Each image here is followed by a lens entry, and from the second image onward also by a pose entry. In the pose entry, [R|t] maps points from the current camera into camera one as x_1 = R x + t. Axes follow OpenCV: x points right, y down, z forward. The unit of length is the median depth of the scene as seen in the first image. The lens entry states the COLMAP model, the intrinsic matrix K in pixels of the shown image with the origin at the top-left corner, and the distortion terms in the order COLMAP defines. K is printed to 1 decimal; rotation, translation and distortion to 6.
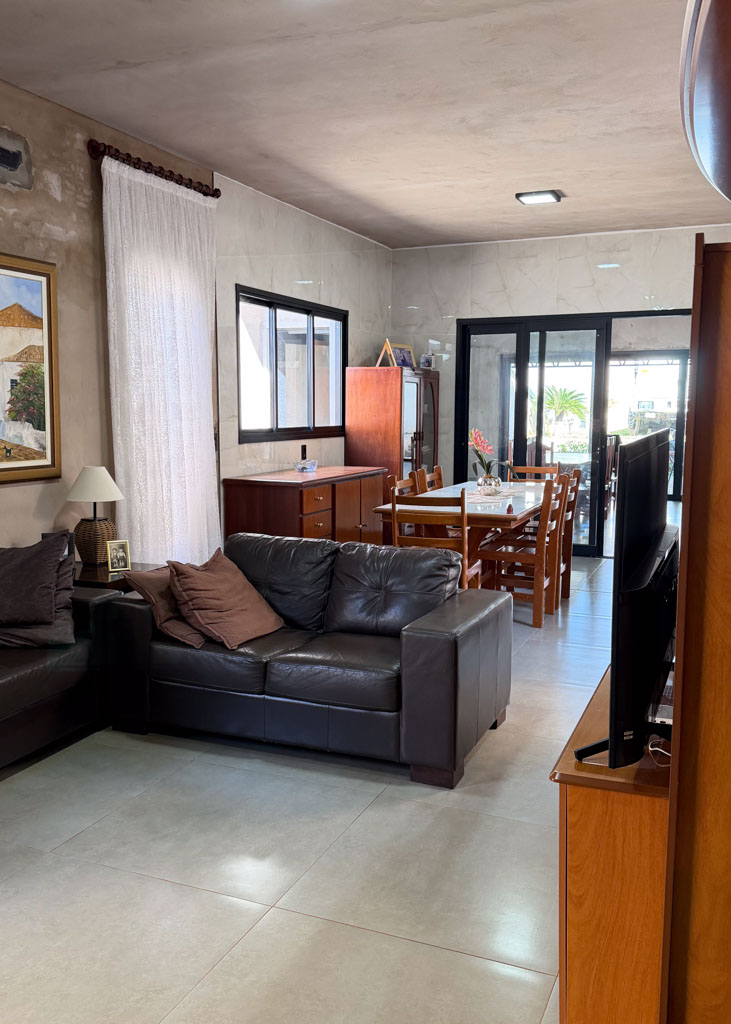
lens RADIAL K [[892.8, 0, 365.5], [0, 892.8, 512.0], [0, 0, 1]] dist [0.166767, -0.330241]
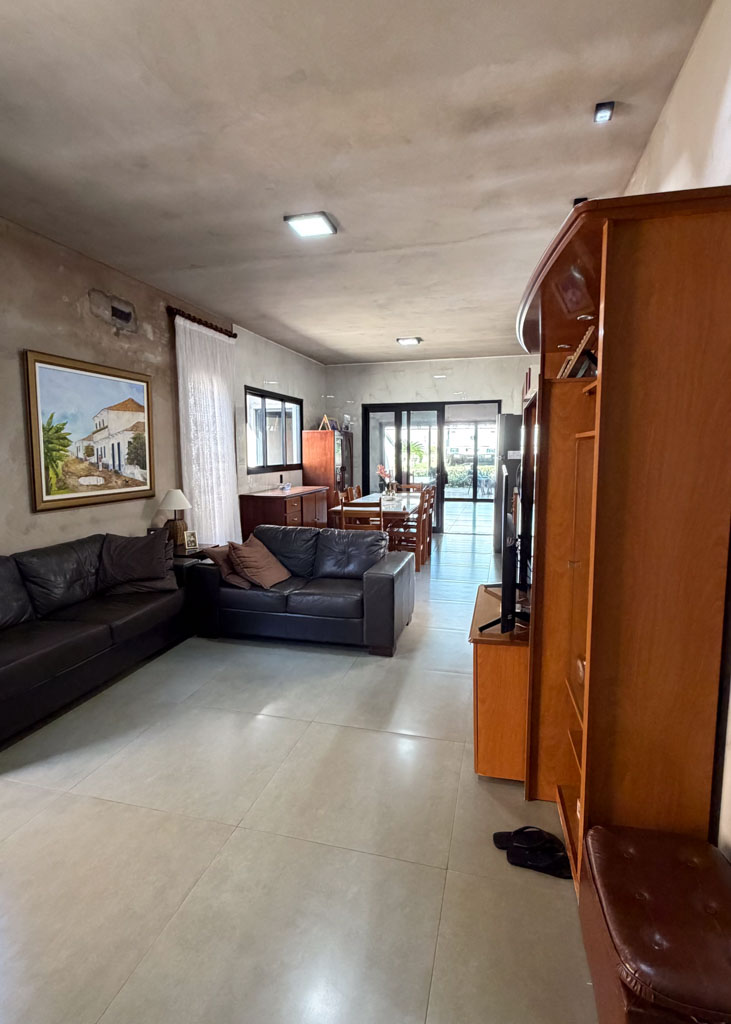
lens RADIAL K [[523.9, 0, 349.7], [0, 523.9, 507.1], [0, 0, 1]] dist [-0.001209, -0.000097]
pose [[0.990921, -0.023769, 0.132328, -0.099380], [0.024861, 0.999669, -0.006600, -0.000979], [-0.132128, 0.009830, 0.991184, -0.056918]]
